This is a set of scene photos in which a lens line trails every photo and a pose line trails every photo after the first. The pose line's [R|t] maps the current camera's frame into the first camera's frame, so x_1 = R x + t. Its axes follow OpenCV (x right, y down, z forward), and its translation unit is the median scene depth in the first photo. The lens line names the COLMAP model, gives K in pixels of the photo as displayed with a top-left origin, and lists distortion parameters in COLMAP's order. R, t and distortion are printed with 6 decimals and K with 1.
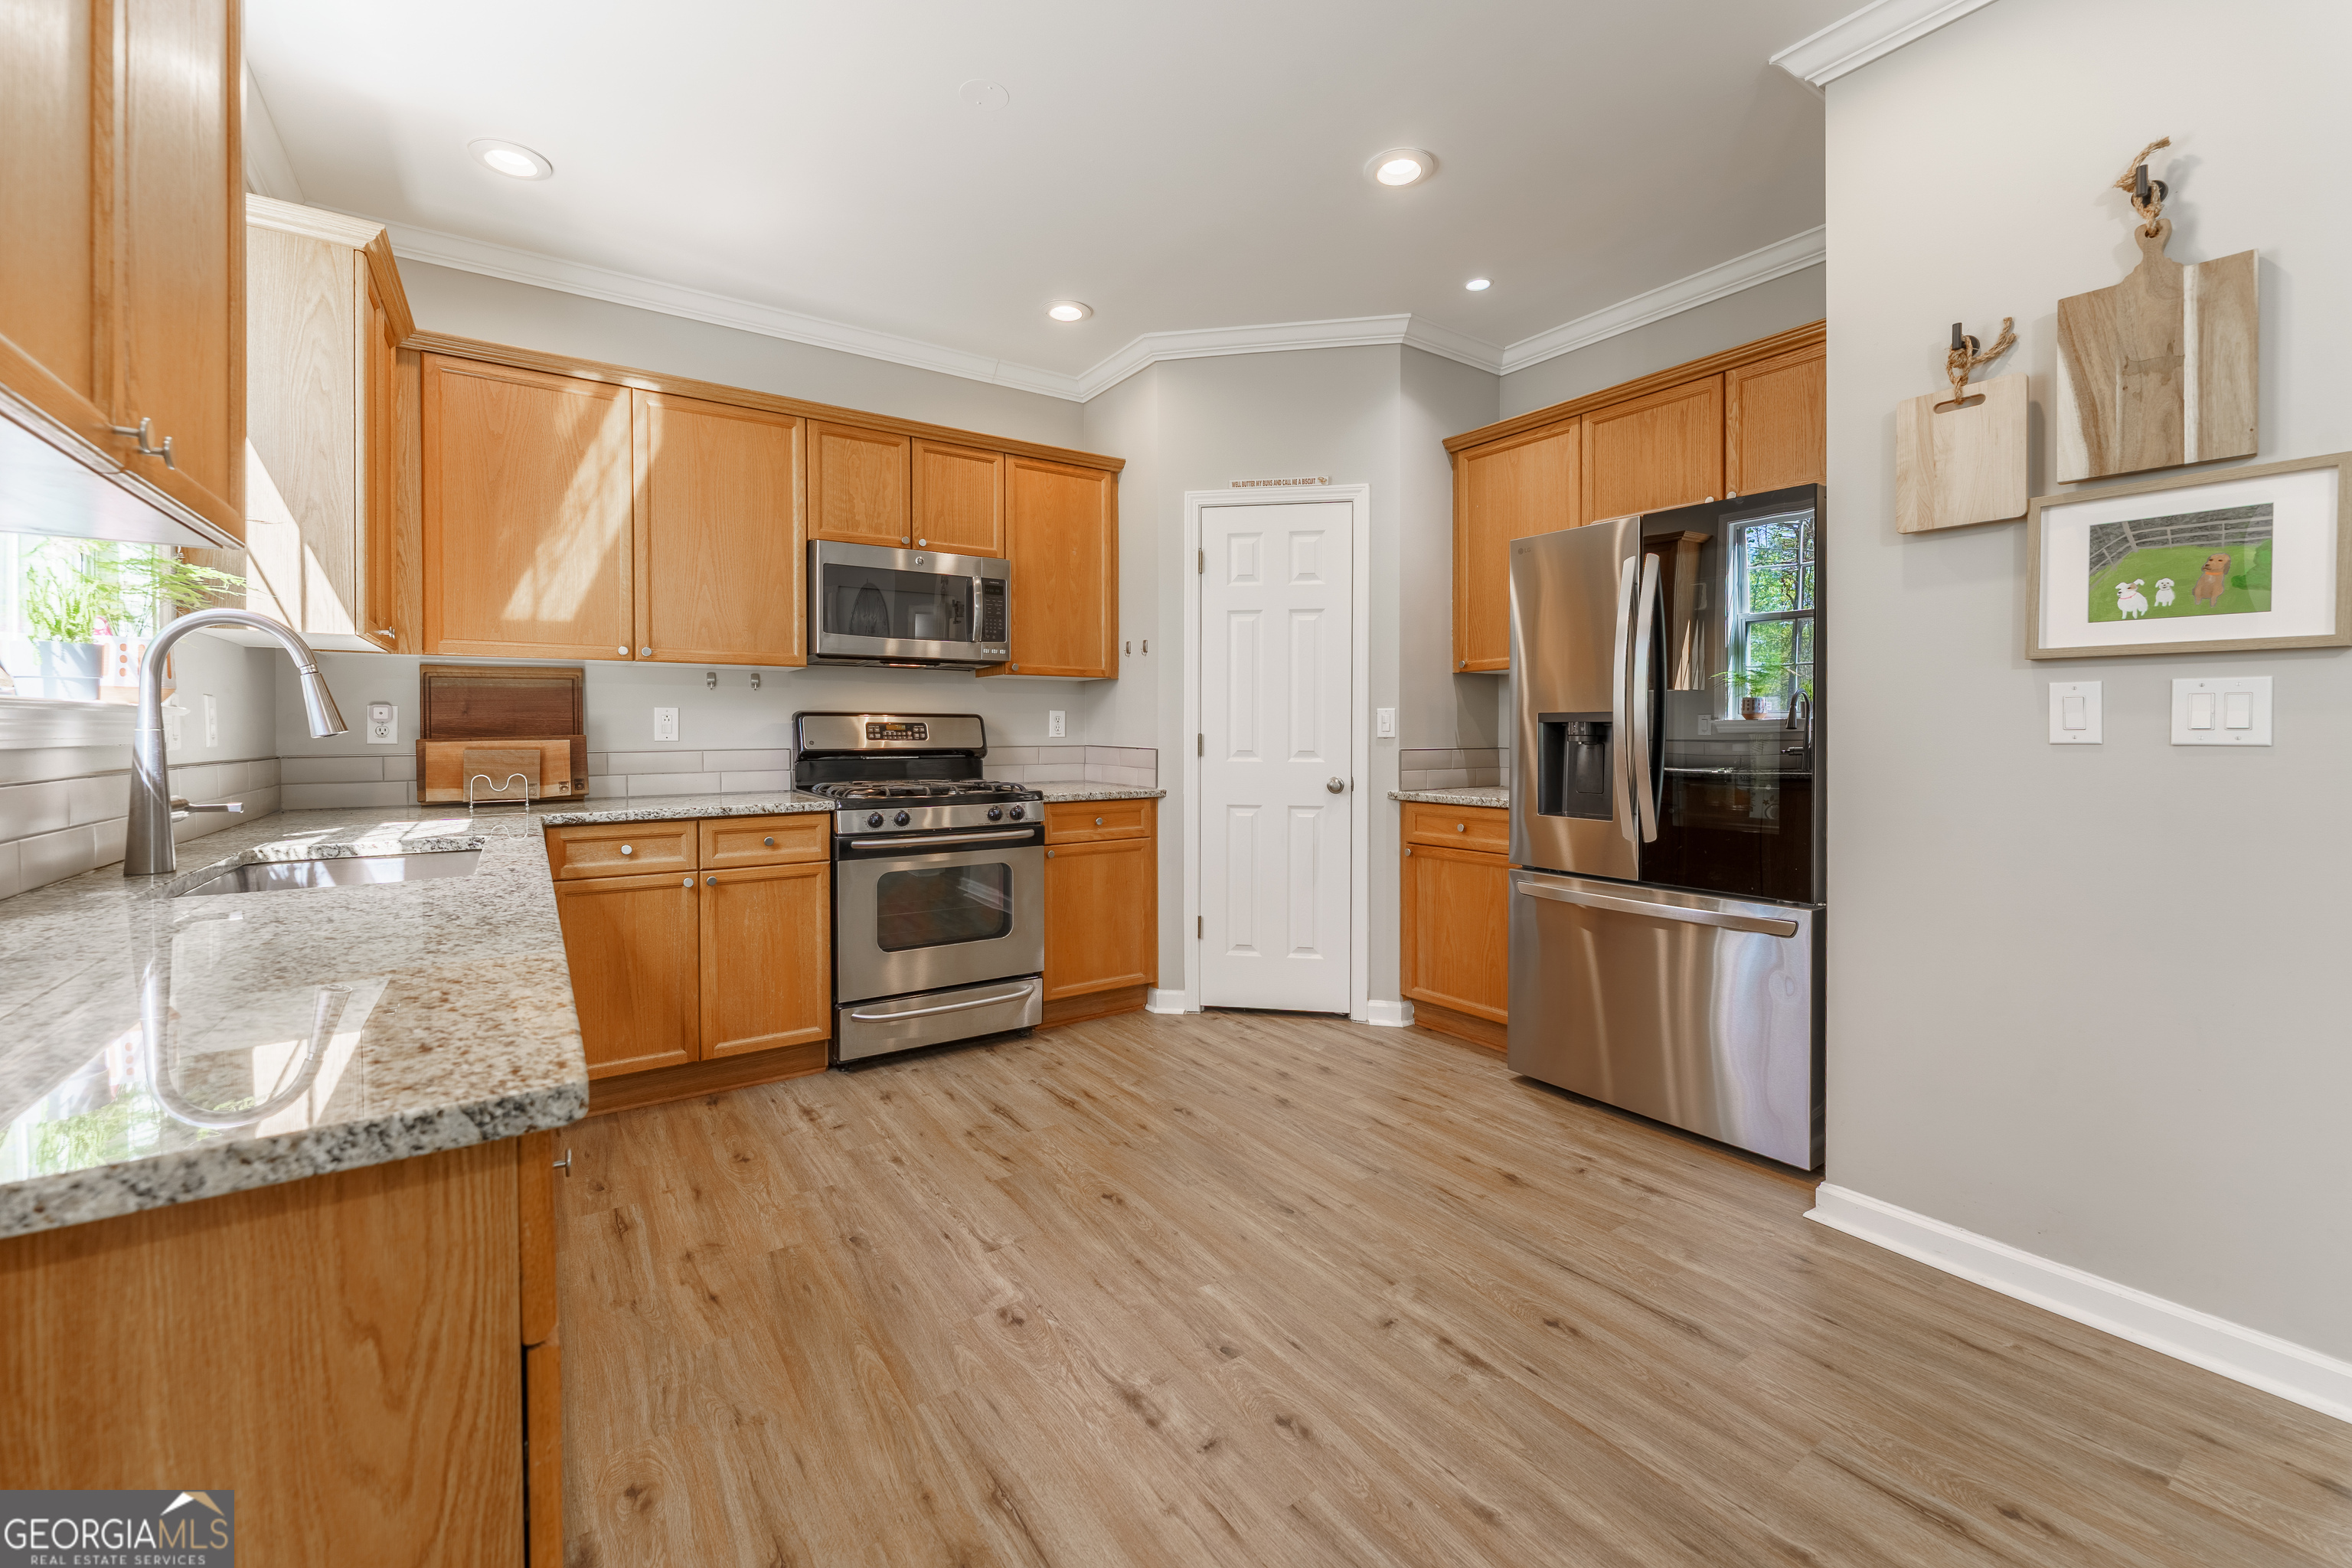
lens RADIAL K [[968.7, 0, 1146.4], [0, 968.7, 735.6], [0, 0, 1]] dist [0.006599, -0.000513]
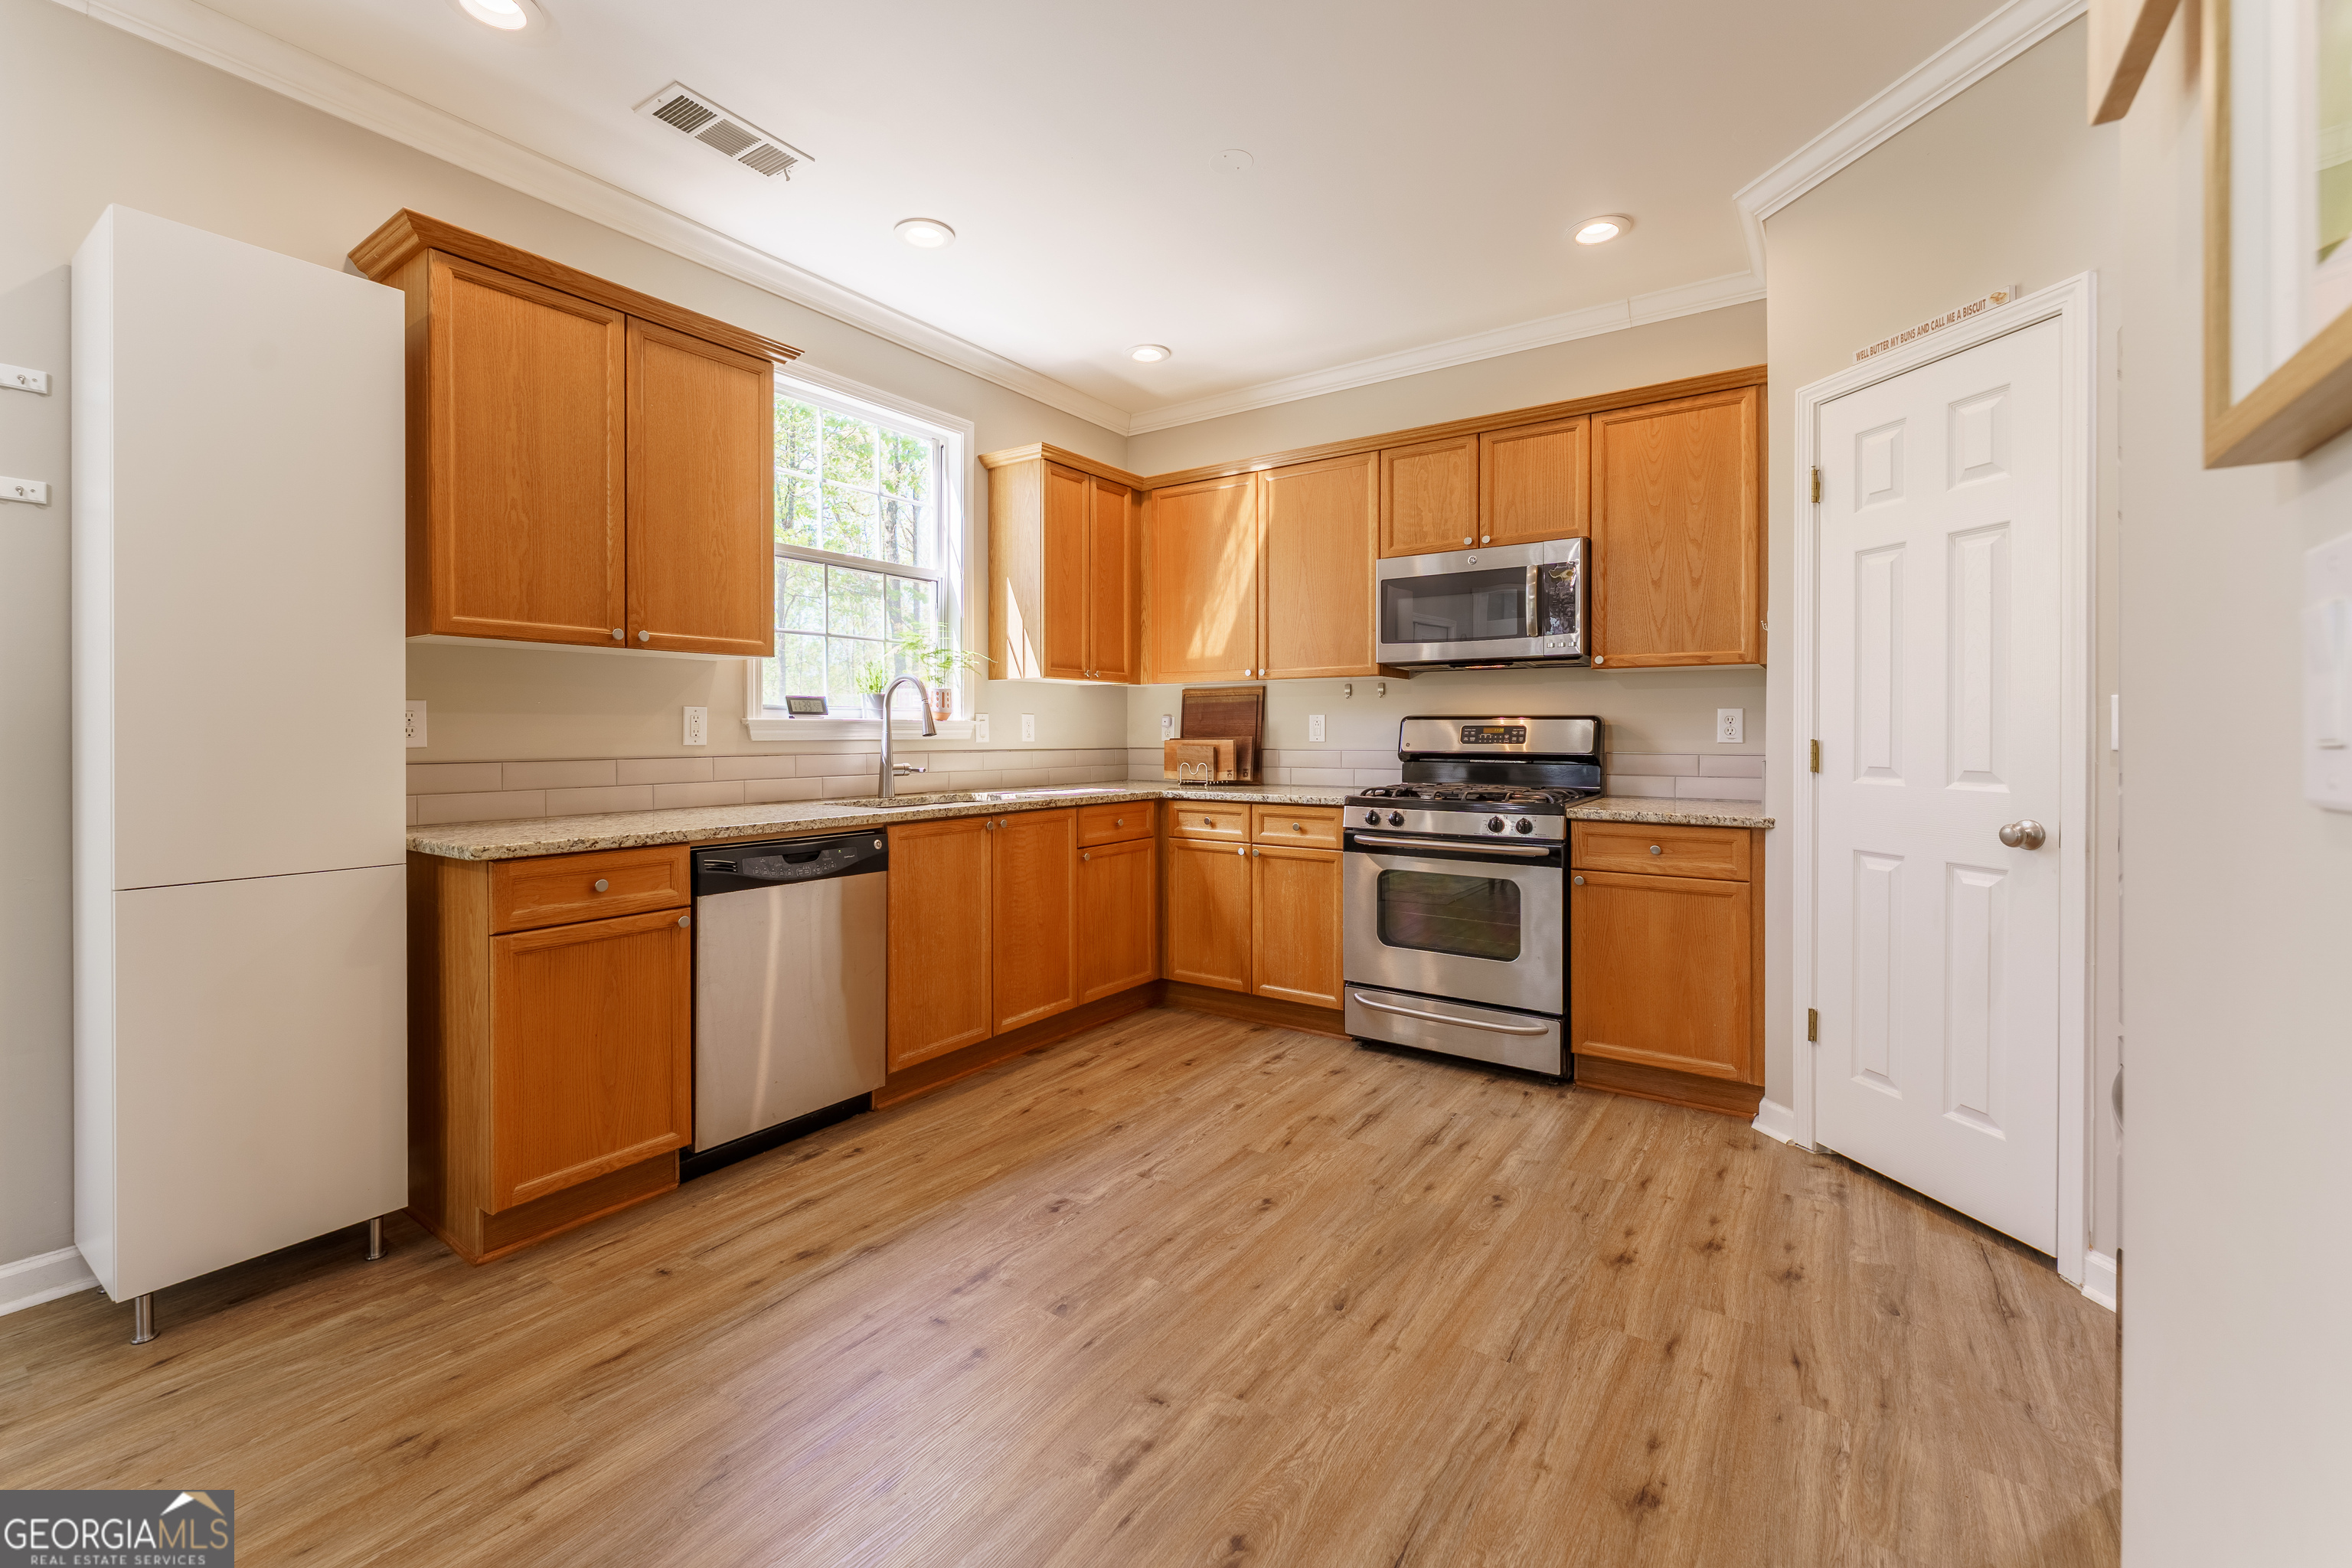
lens RADIAL K [[968.7, 0, 1155.3], [0, 968.7, 732.5], [0, 0, 1]] dist [0.006599, -0.000513]
pose [[0.366013, 0.001635, -0.930608, 0.627232], [-0.008800, 0.999960, -0.001704, -0.002310], [0.930568, 0.008813, 0.366012, 0.390017]]
